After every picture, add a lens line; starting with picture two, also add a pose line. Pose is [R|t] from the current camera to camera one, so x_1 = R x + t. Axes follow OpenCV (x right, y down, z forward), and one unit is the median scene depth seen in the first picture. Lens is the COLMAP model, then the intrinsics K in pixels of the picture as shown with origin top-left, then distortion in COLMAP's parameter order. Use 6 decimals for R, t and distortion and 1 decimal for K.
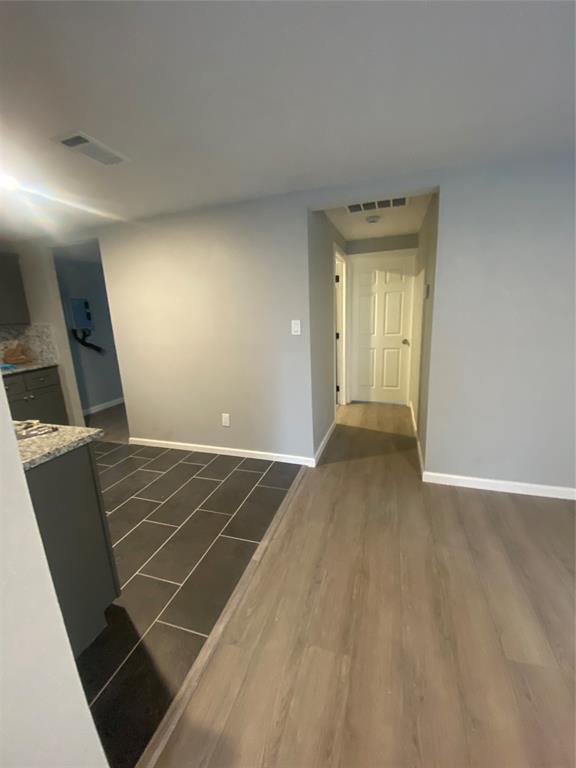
lens RADIAL K [[318.6, 0, 289.3], [0, 318.6, 381.8], [0, 0, 1]] dist [0.016165, -0.018721]
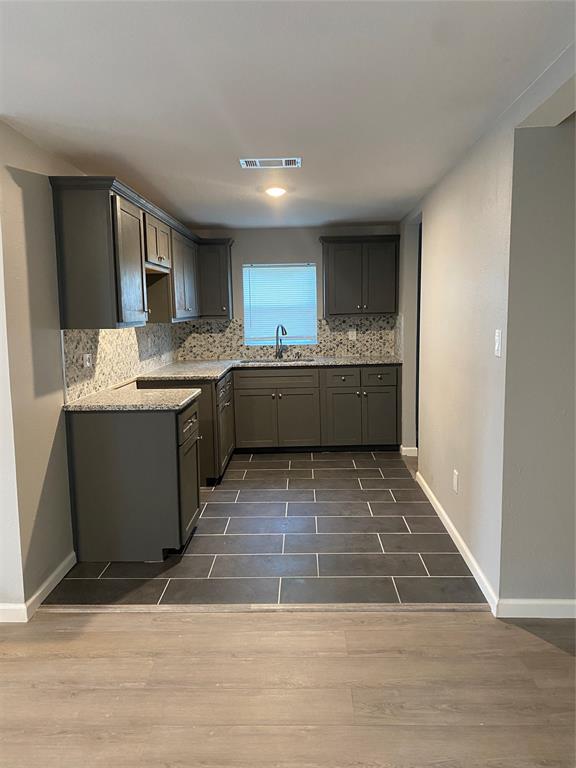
lens RADIAL K [[592.9, 0, 292.4], [0, 592.9, 390.3], [0, 0, 1]] dist [0.080135, -0.129265]
pose [[0.273927, 0.173122, -0.946041, 0.966480], [-0.209257, 0.970828, 0.117067, -0.151675], [0.938710, 0.165898, 0.302163, 0.386404]]
